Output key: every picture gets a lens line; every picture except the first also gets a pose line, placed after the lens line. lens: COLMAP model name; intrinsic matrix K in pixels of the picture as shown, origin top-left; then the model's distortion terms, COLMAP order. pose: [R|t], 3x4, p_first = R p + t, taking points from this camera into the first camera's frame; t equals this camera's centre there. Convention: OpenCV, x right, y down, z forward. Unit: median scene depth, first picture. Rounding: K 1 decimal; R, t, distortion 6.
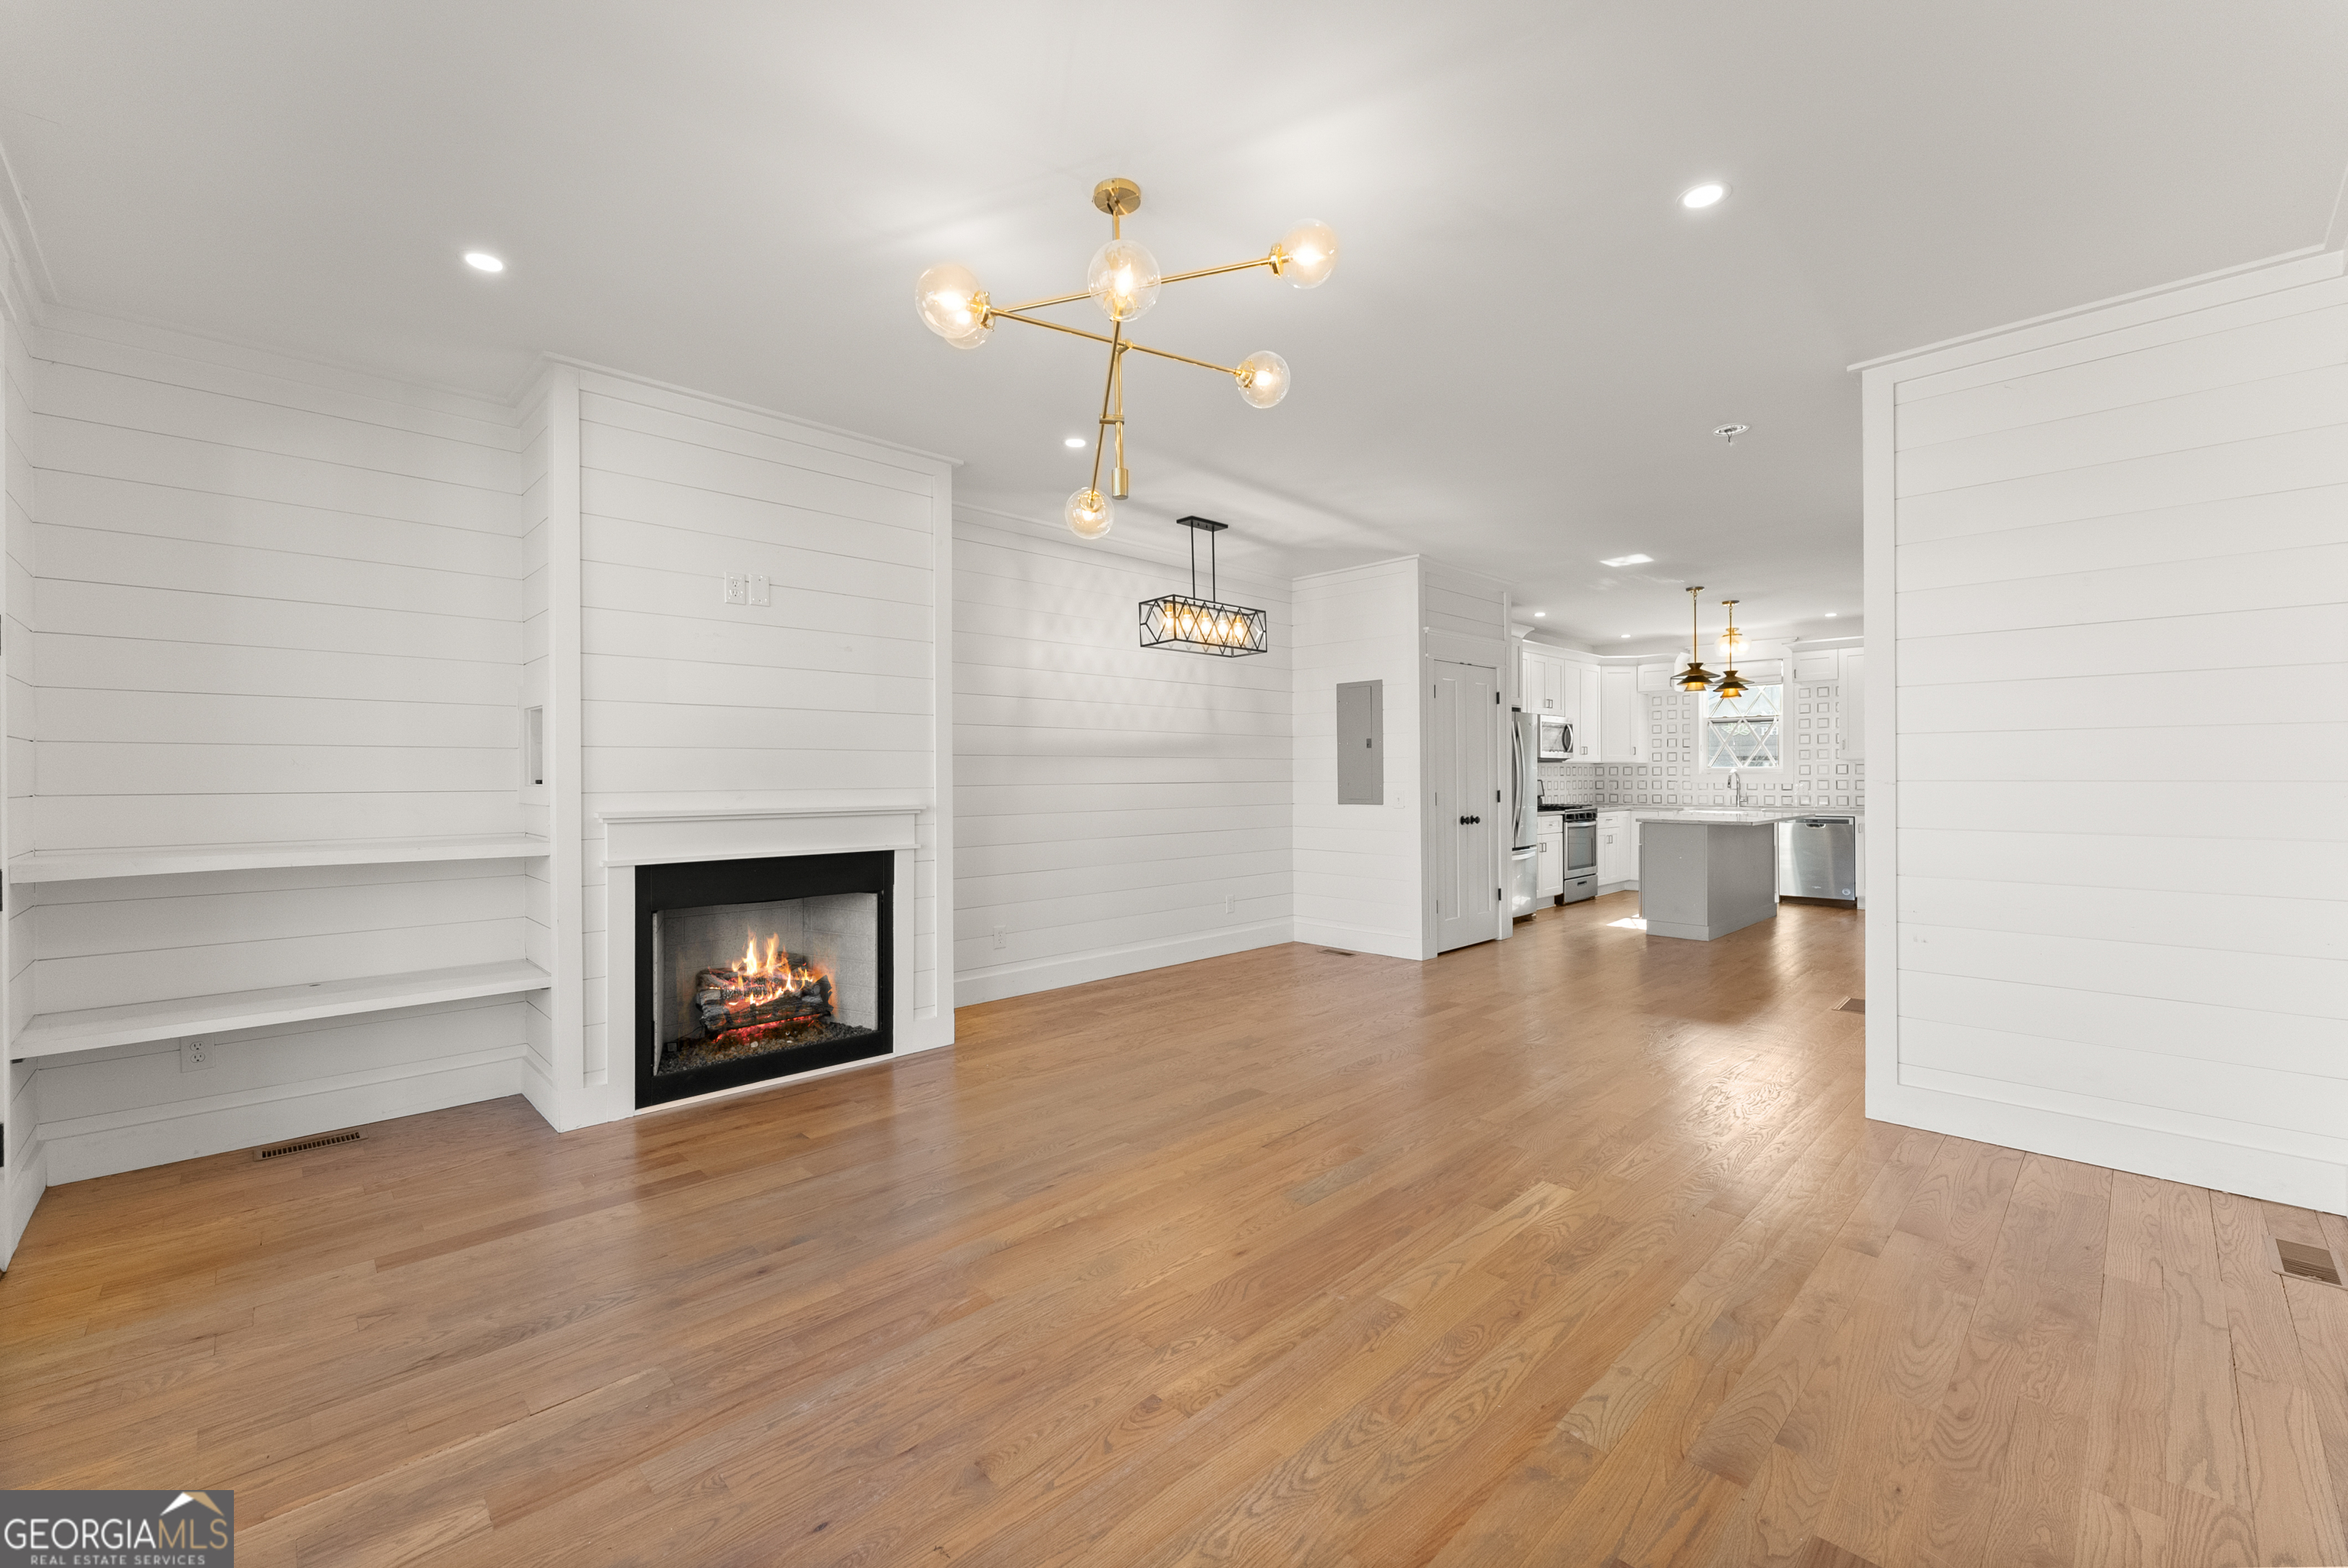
lens RADIAL K [[945.6, 0, 1186.6], [0, 945.6, 784.2], [0, 0, 1]] dist [-0.003091, 0.001042]
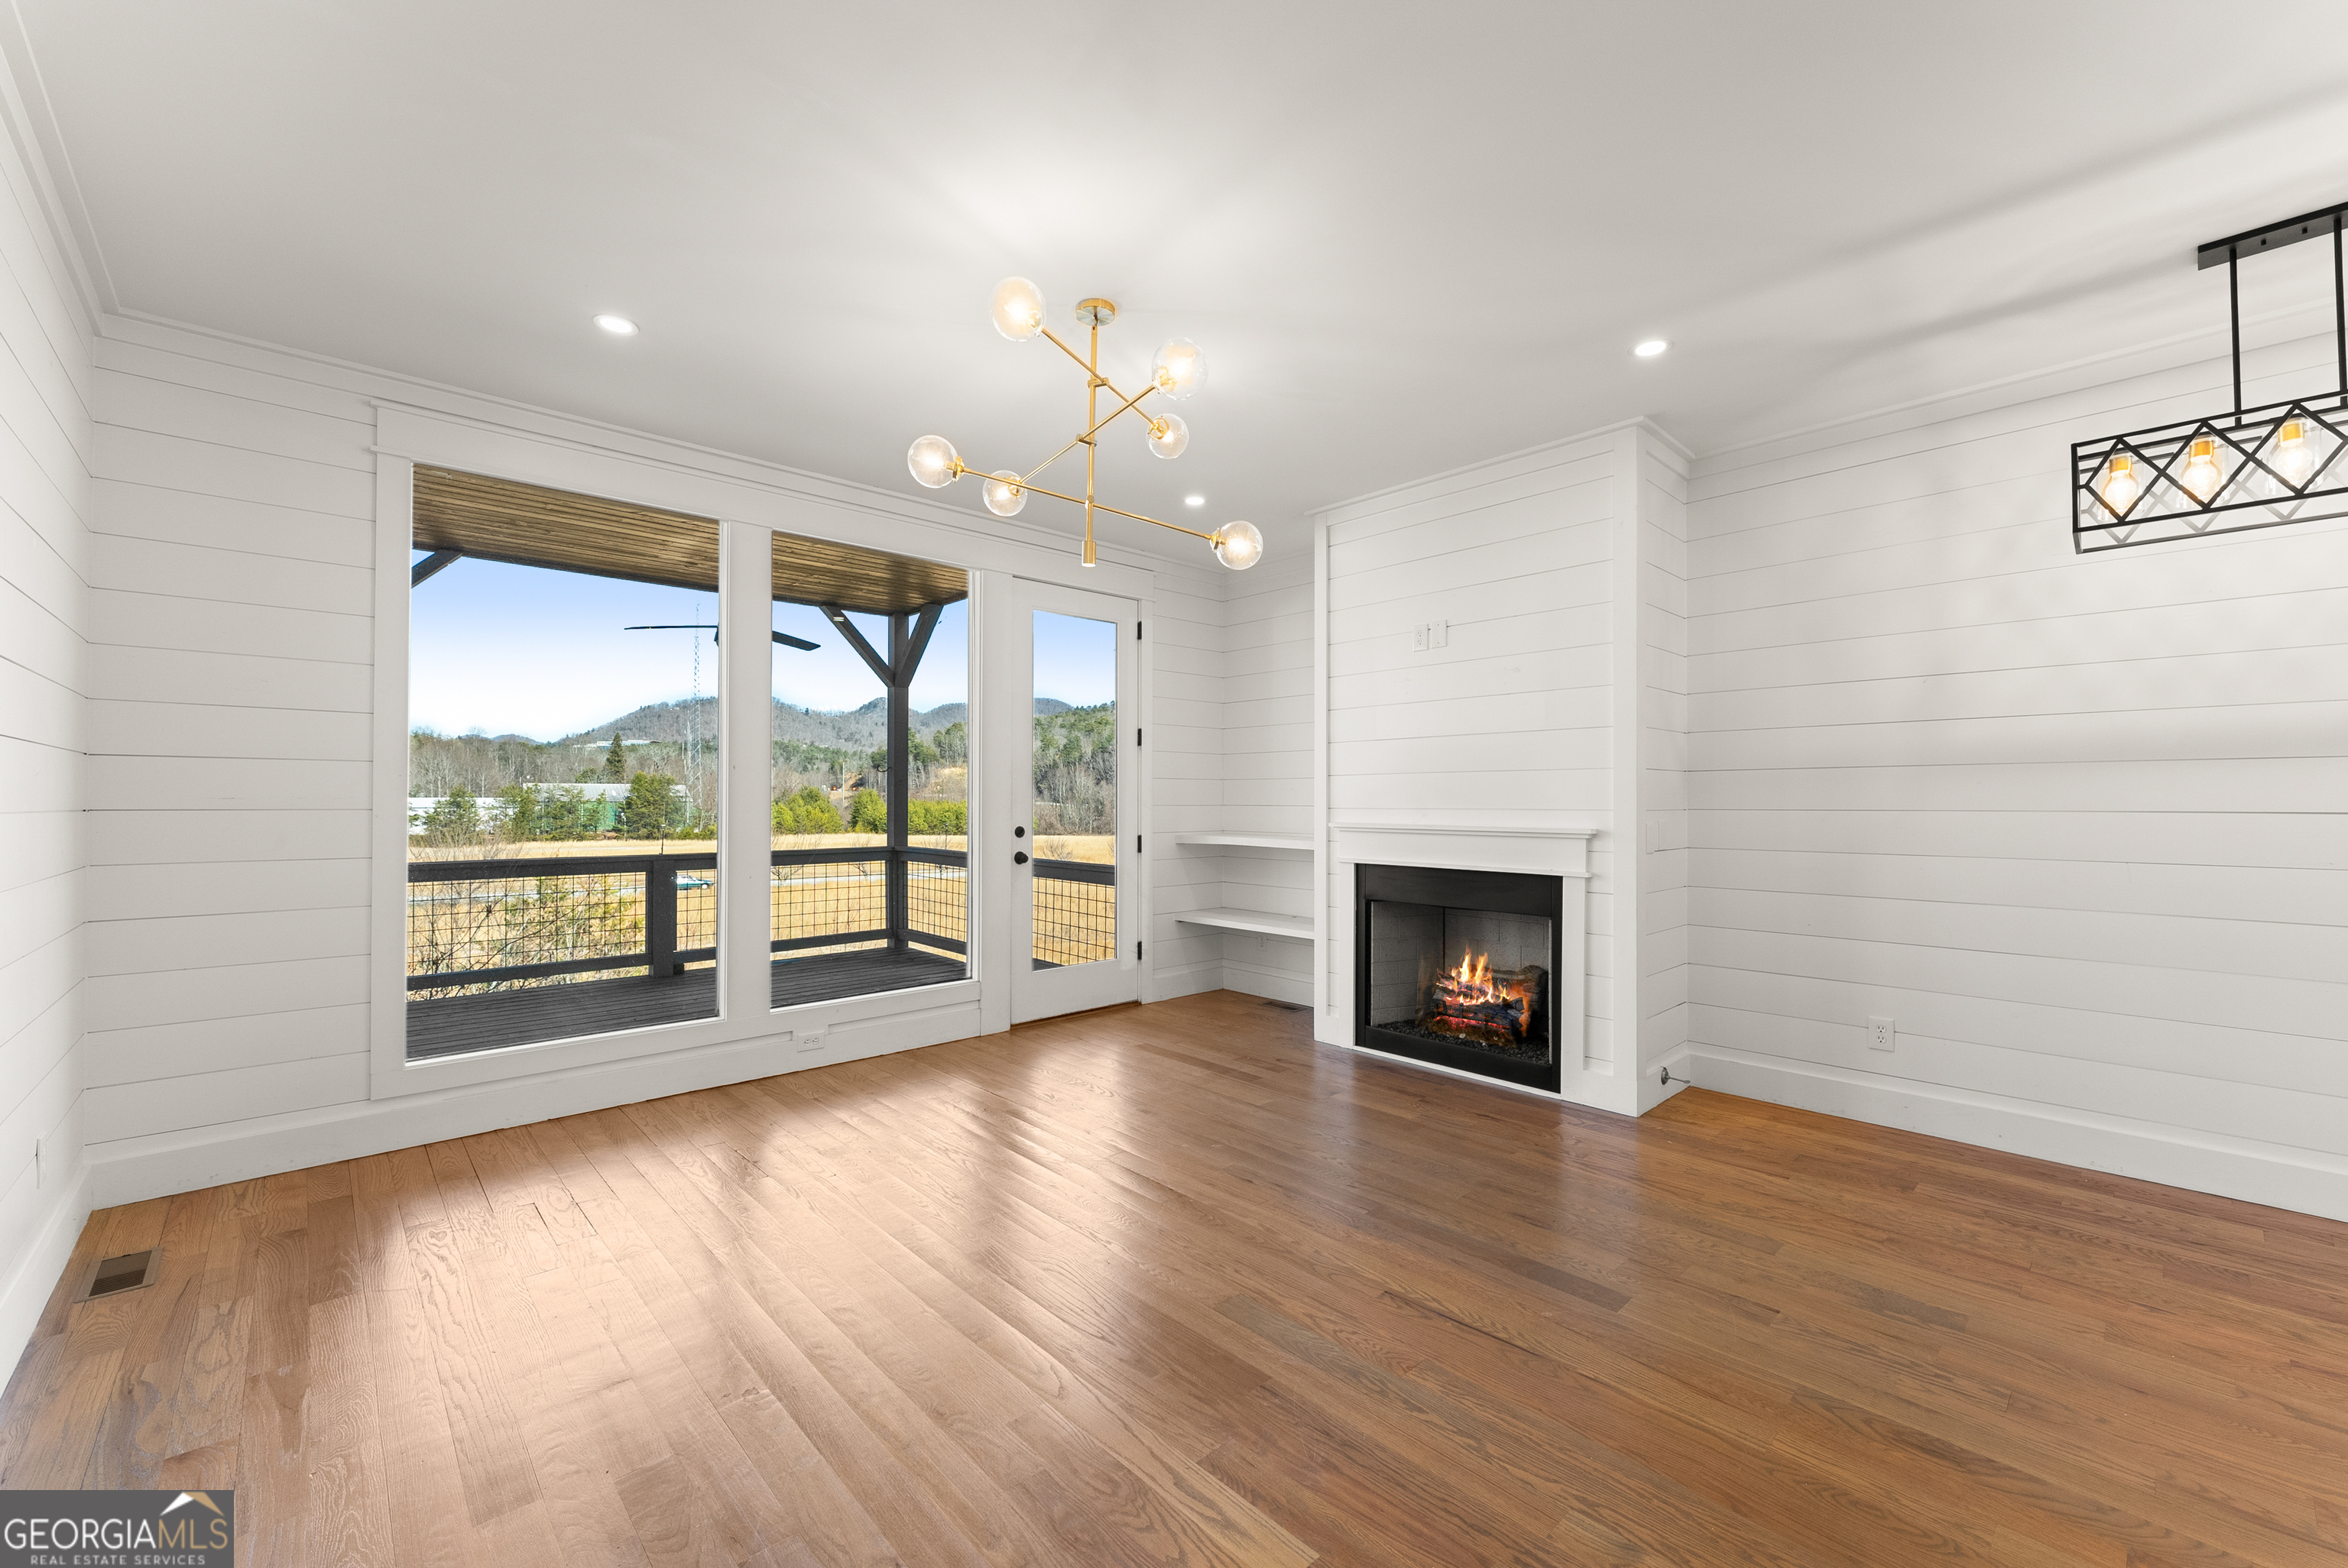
lens RADIAL K [[945.6, 0, 1157.6], [0, 945.6, 784.0], [0, 0, 1]] dist [-0.003091, 0.001042]
pose [[-0.047500, -0.013534, -0.998780, 0.694851], [-0.010110, 0.999864, -0.013068, -0.005378], [0.998820, 0.009477, -0.047630, 0.703177]]
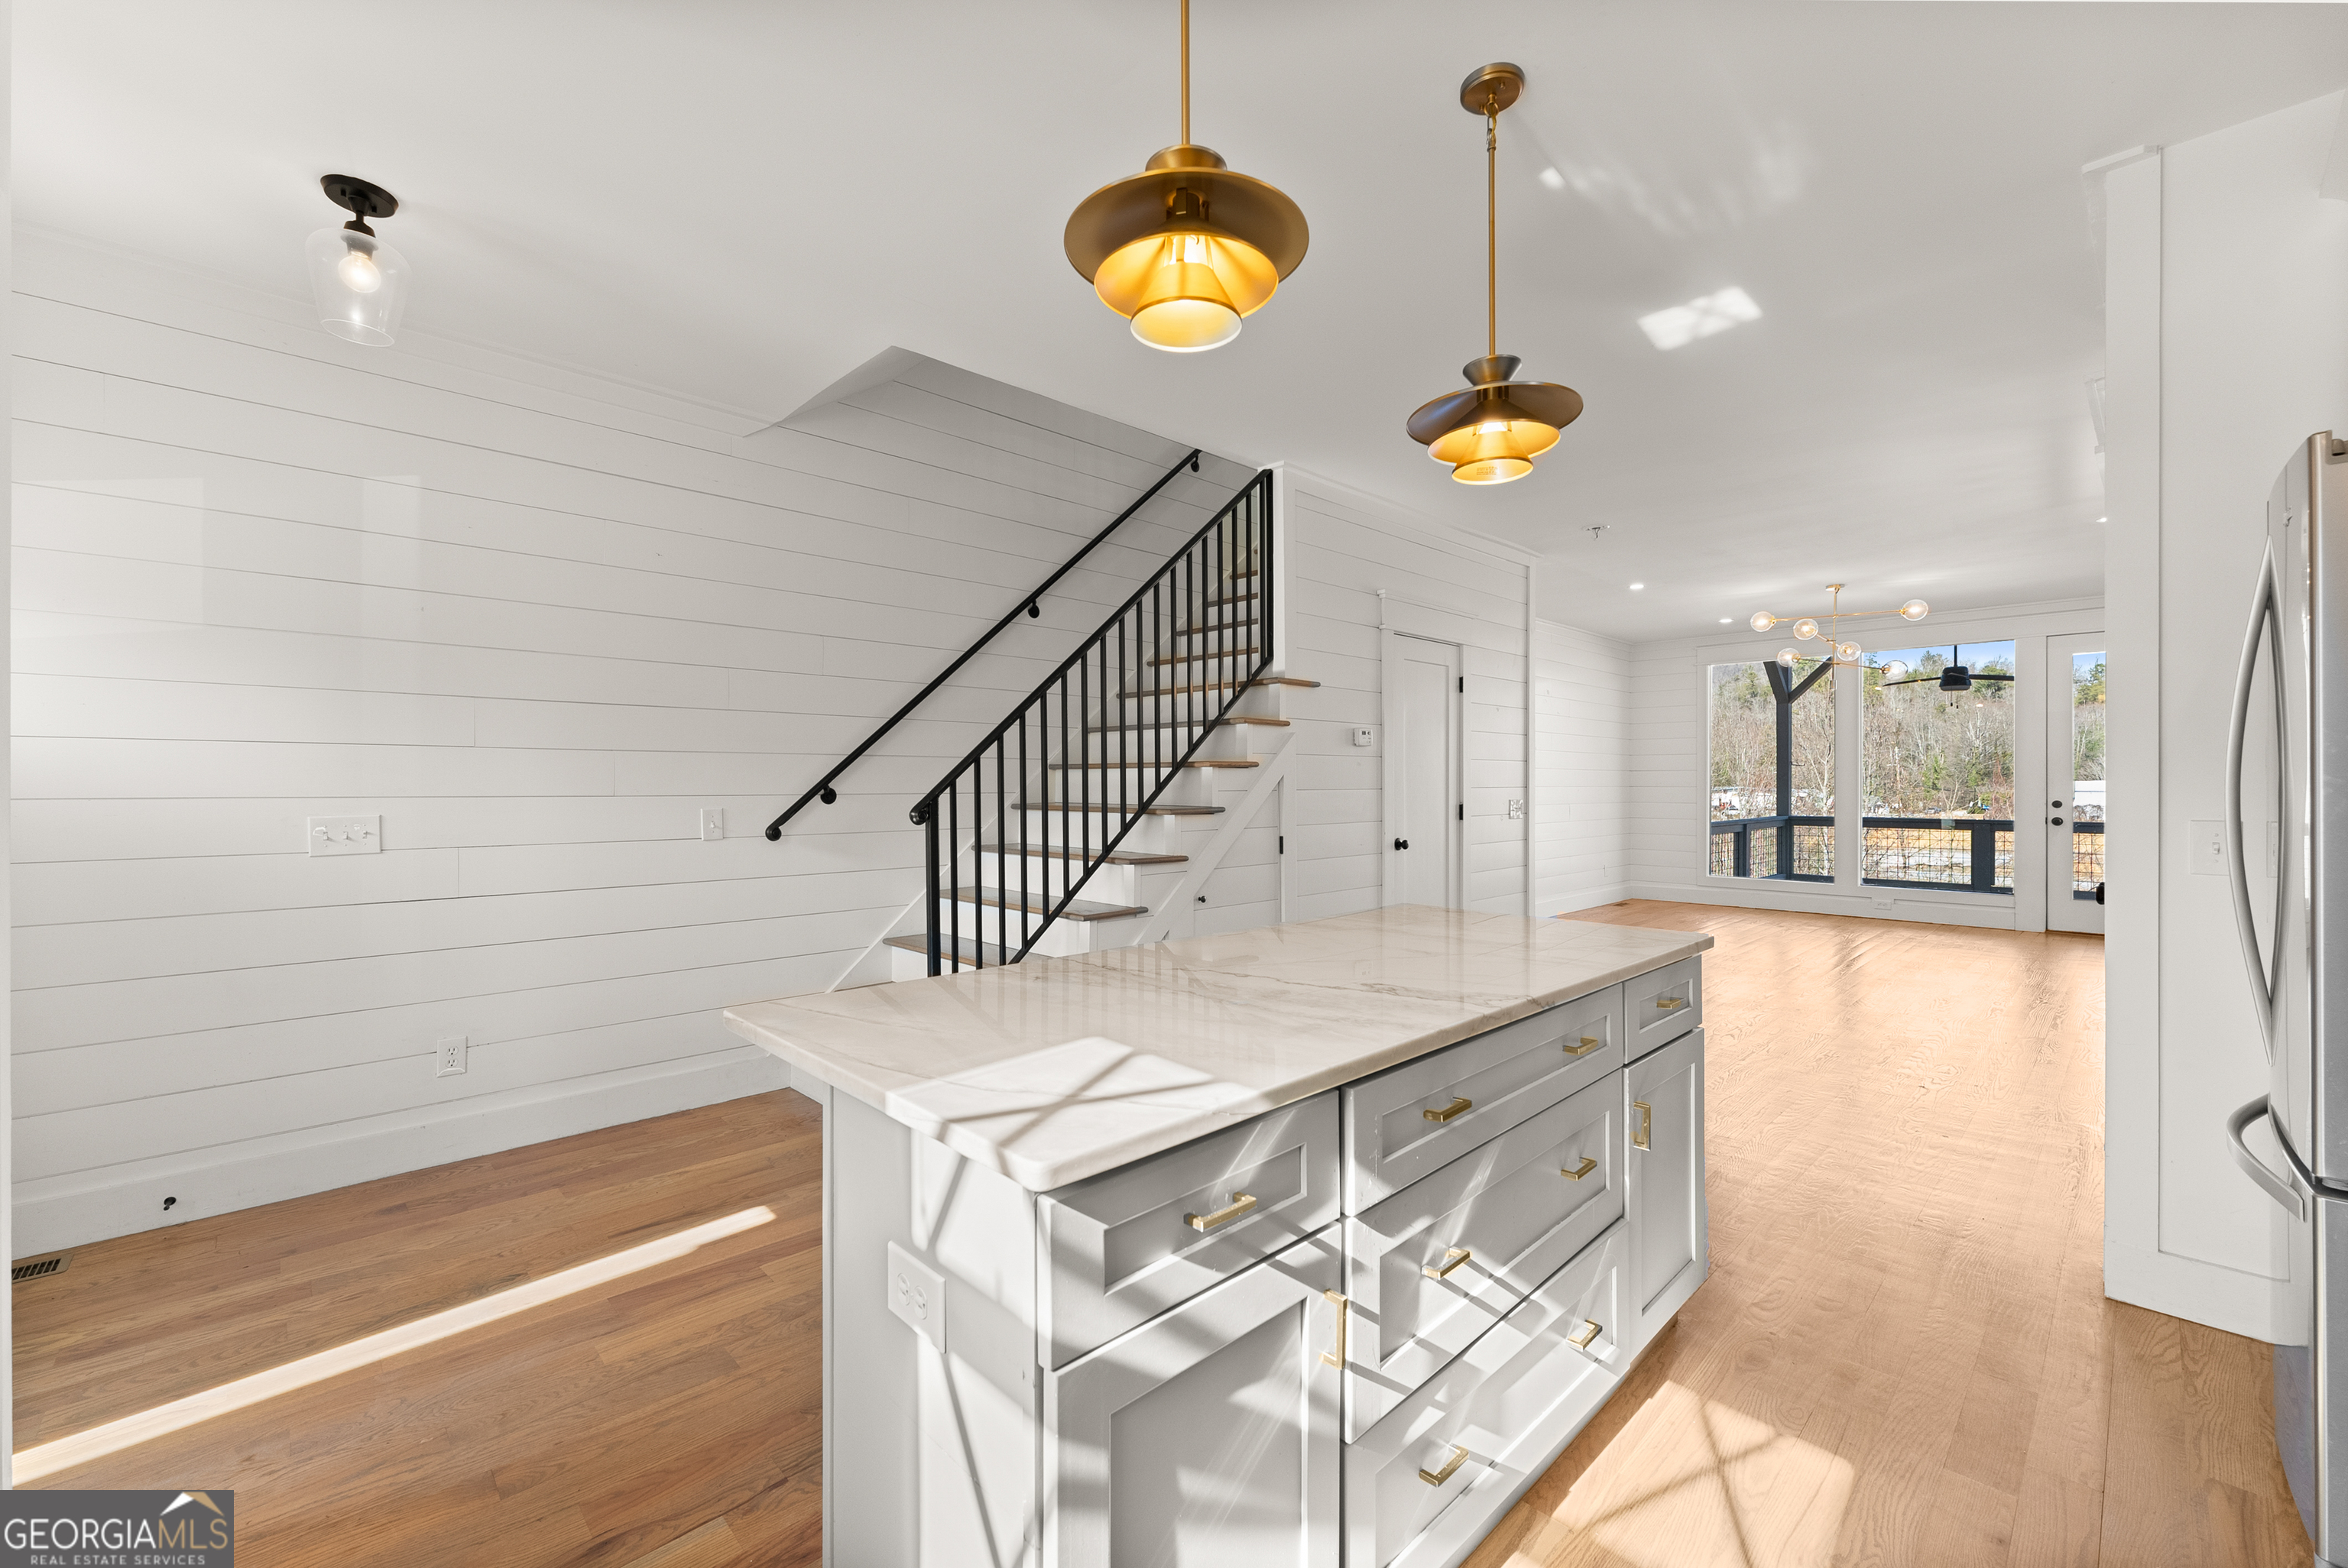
lens RADIAL K [[945.6, 0, 1168.1], [0, 945.6, 783.1], [0, 0, 1]] dist [-0.003091, 0.001042]
pose [[-0.999543, 0.004951, 0.029827, 1.201264], [0.005207, 0.999950, 0.008510, -0.025216], [-0.029783, 0.008662, -0.999519, 2.492957]]
